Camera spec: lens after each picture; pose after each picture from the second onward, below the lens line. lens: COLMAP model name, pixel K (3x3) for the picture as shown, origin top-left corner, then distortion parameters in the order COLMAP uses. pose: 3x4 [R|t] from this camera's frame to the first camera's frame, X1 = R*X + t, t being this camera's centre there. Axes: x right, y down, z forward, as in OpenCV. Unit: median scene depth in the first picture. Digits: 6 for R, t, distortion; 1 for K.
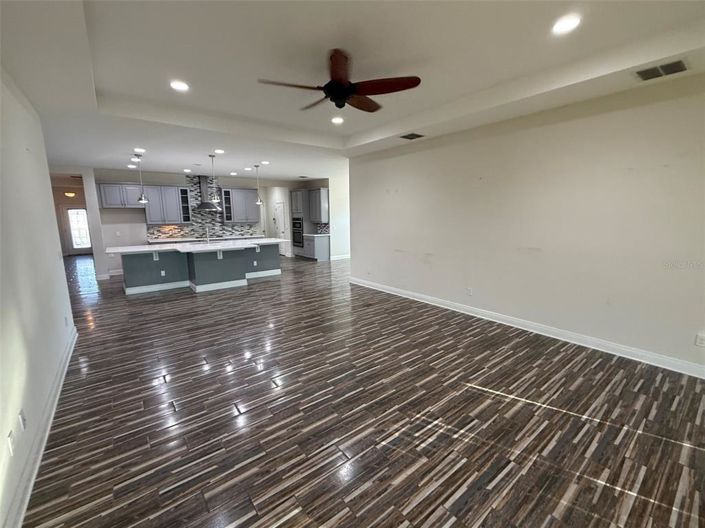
lens RADIAL K [[307.4, 0, 356.3], [0, 307.4, 263.3], [0, 0, 1]] dist [0.004691, -0.000804]
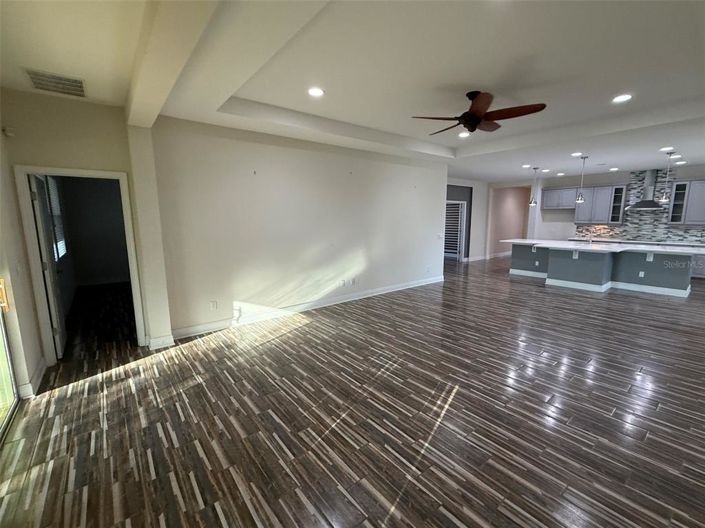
lens RADIAL K [[307.4, 0, 351.3], [0, 307.4, 265.8], [0, 0, 1]] dist [0.004691, -0.000804]
pose [[0.000995, 0.165093, -0.986277, 0.556338], [-0.153982, 0.974540, 0.162973, -0.042427], [0.988073, 0.151707, 0.026391, 0.248142]]
